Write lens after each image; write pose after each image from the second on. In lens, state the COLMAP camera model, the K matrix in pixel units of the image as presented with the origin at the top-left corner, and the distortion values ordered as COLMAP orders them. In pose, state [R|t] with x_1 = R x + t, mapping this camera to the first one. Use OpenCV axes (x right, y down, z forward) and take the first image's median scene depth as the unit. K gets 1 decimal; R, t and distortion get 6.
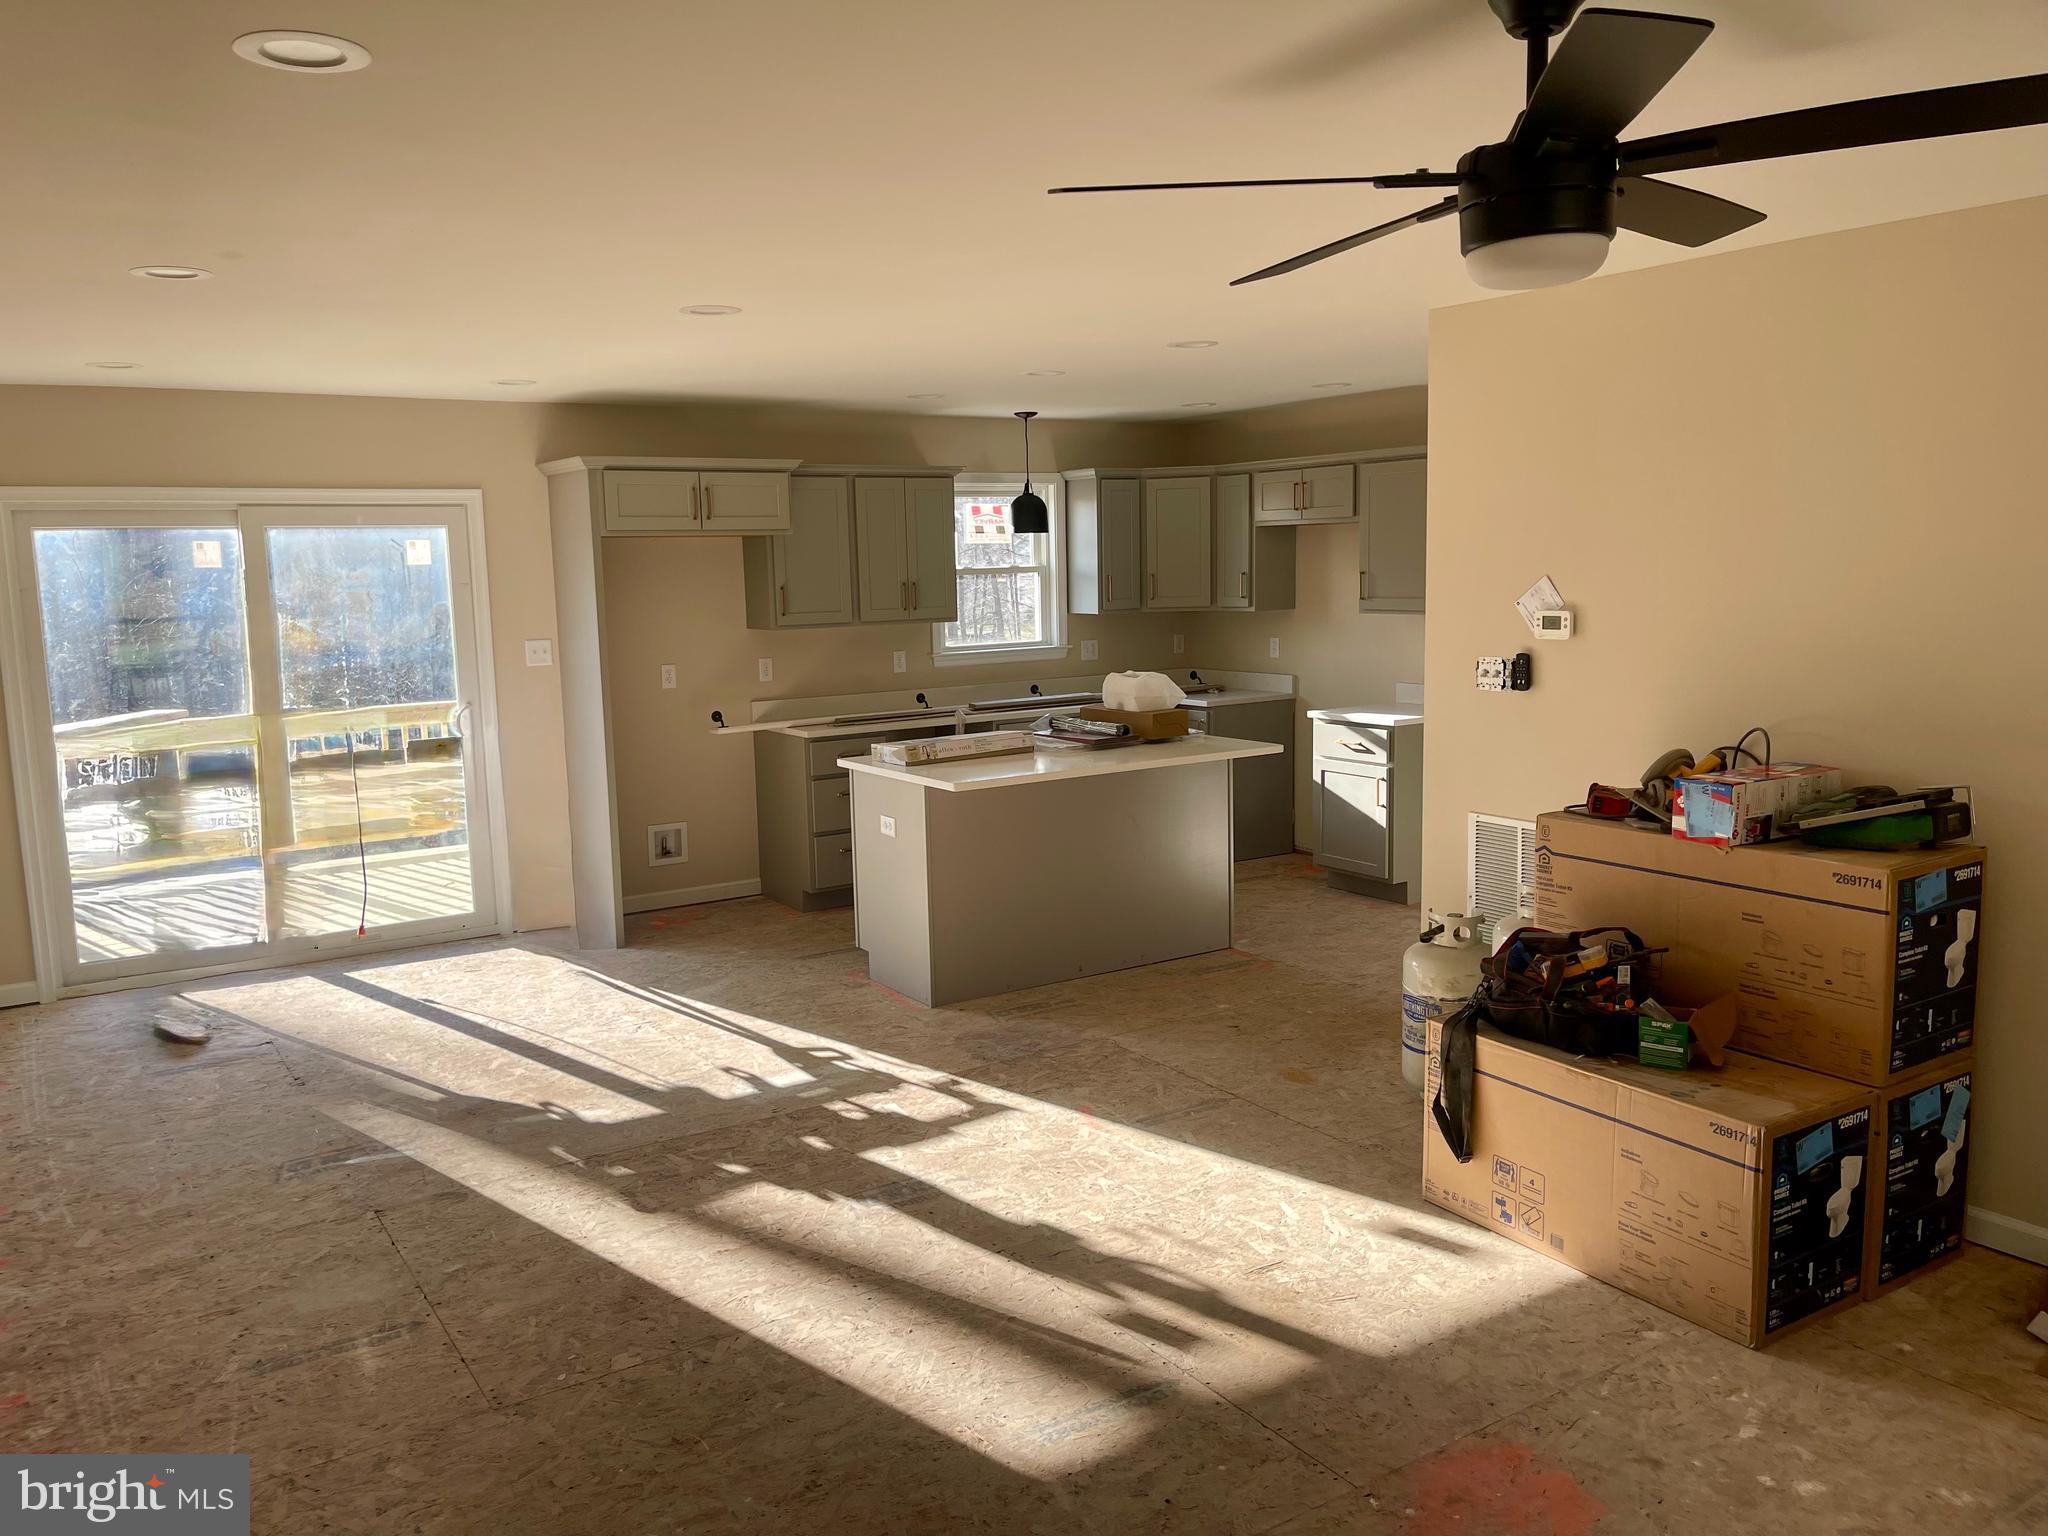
lens RADIAL K [[1540.4, 0, 1017.1], [0, 1540.4, 770.0], [0, 0, 1]] dist [0.026426, -0.013821]
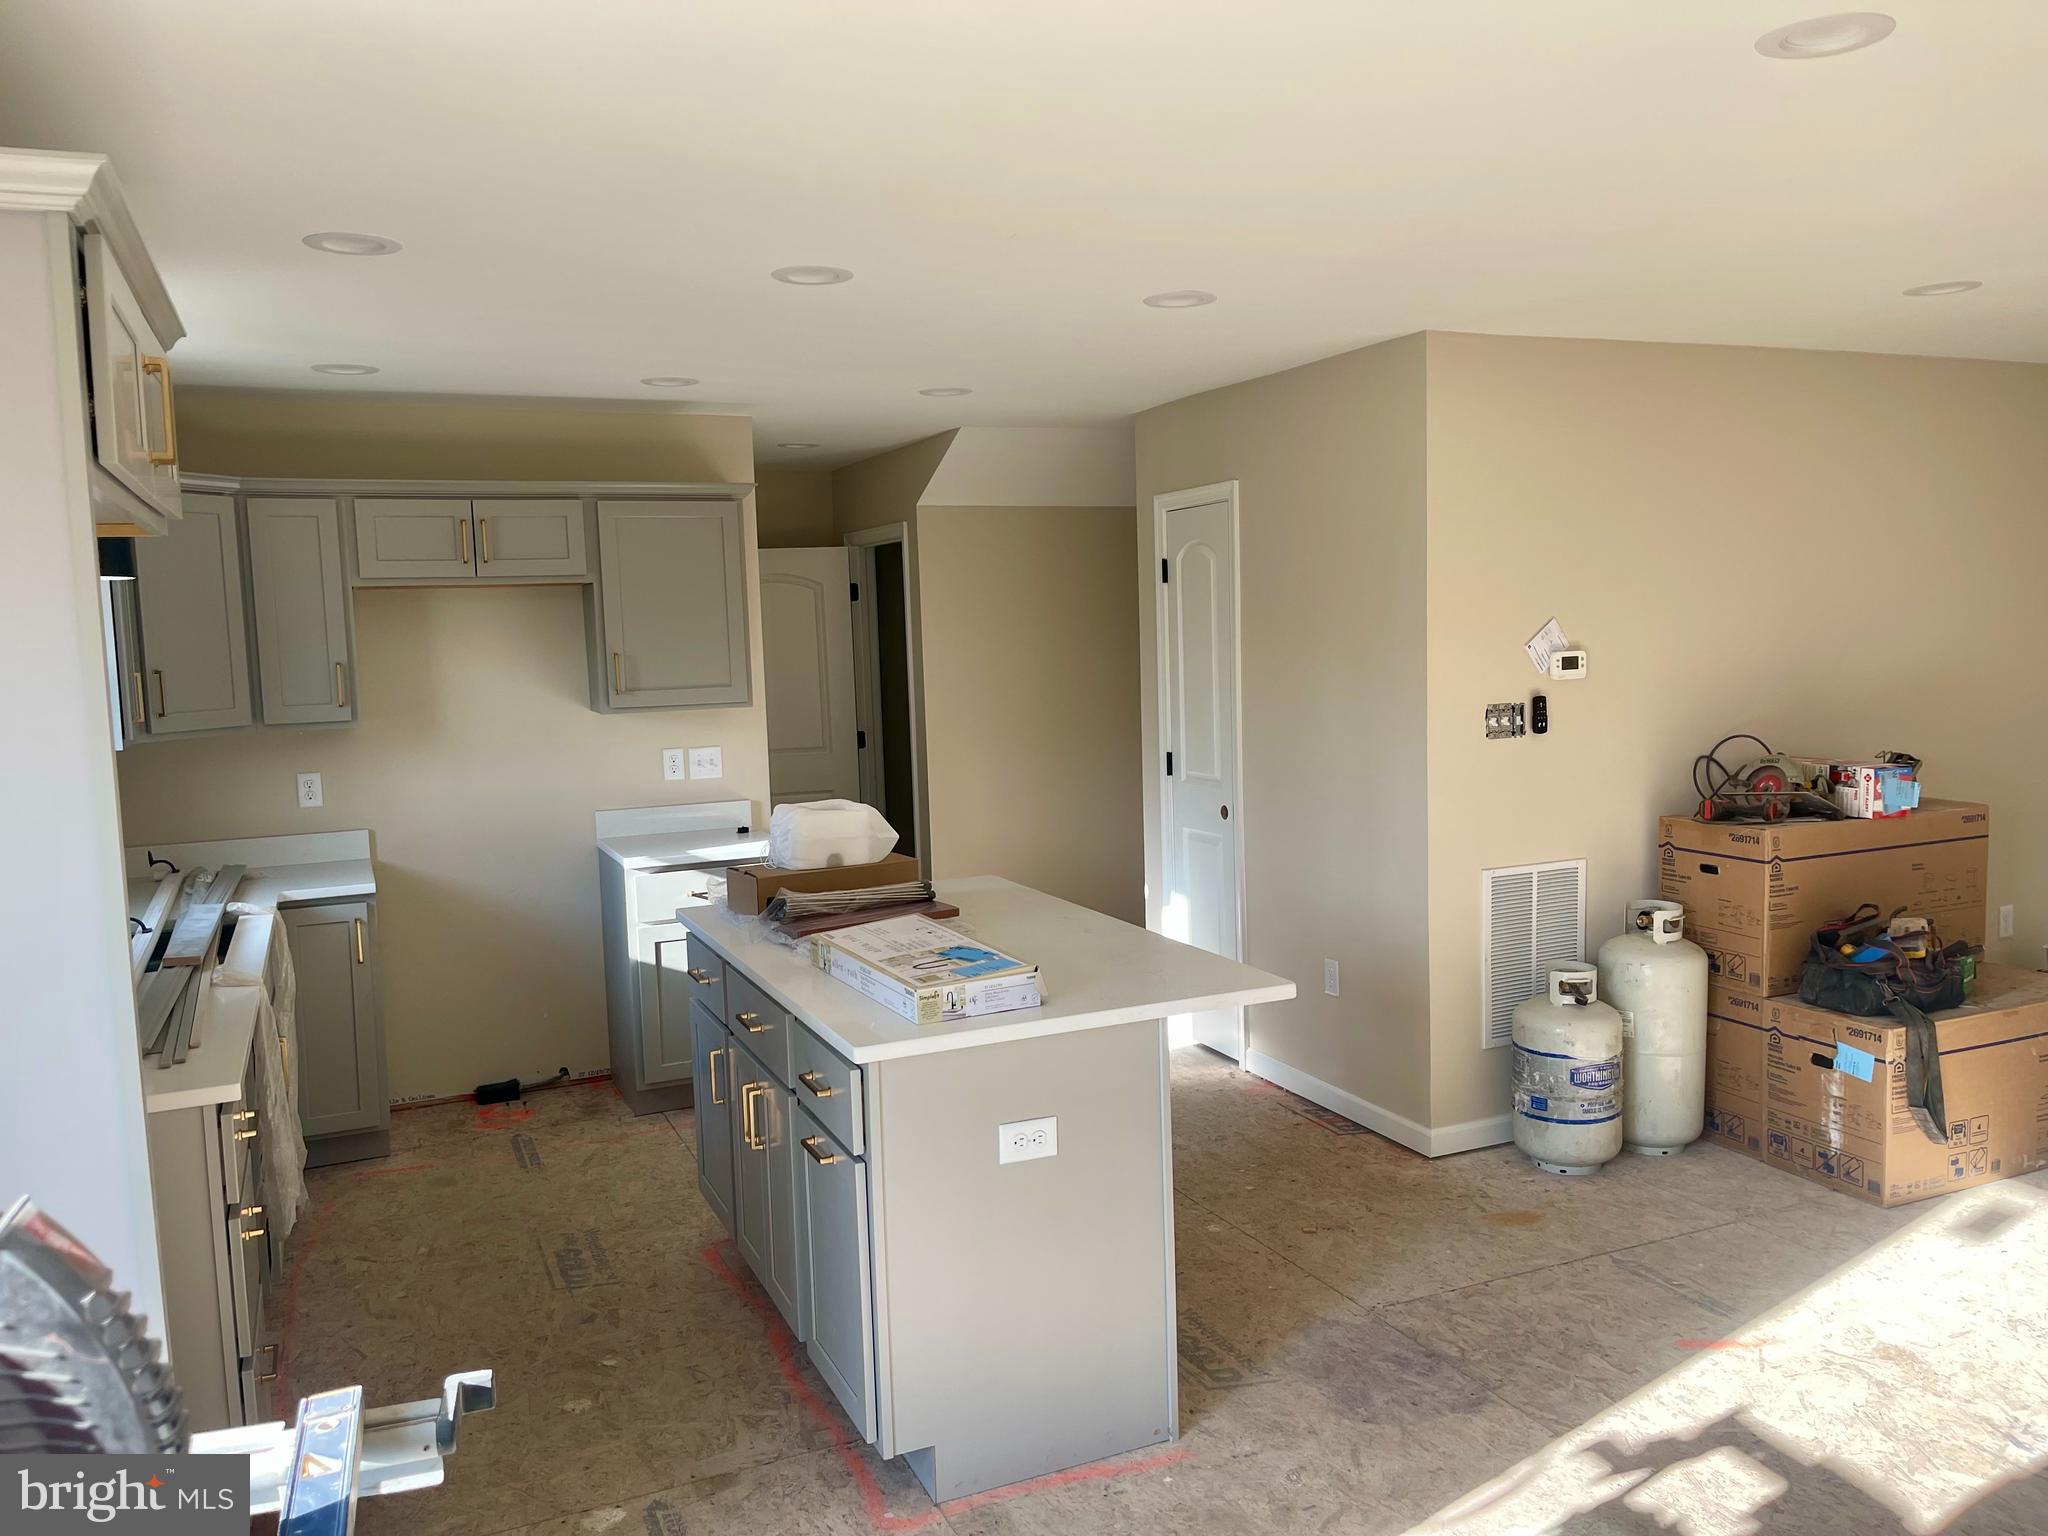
lens RADIAL K [[1540.4, 0, 1016.4], [0, 1540.4, 766.7], [0, 0, 1]] dist [0.026426, -0.013821]
pose [[0.154556, -0.069914, 0.985507, -0.688683], [0.162644, 0.985684, 0.044419, -0.125644], [-0.974505, 0.153422, 0.163714, 1.134788]]
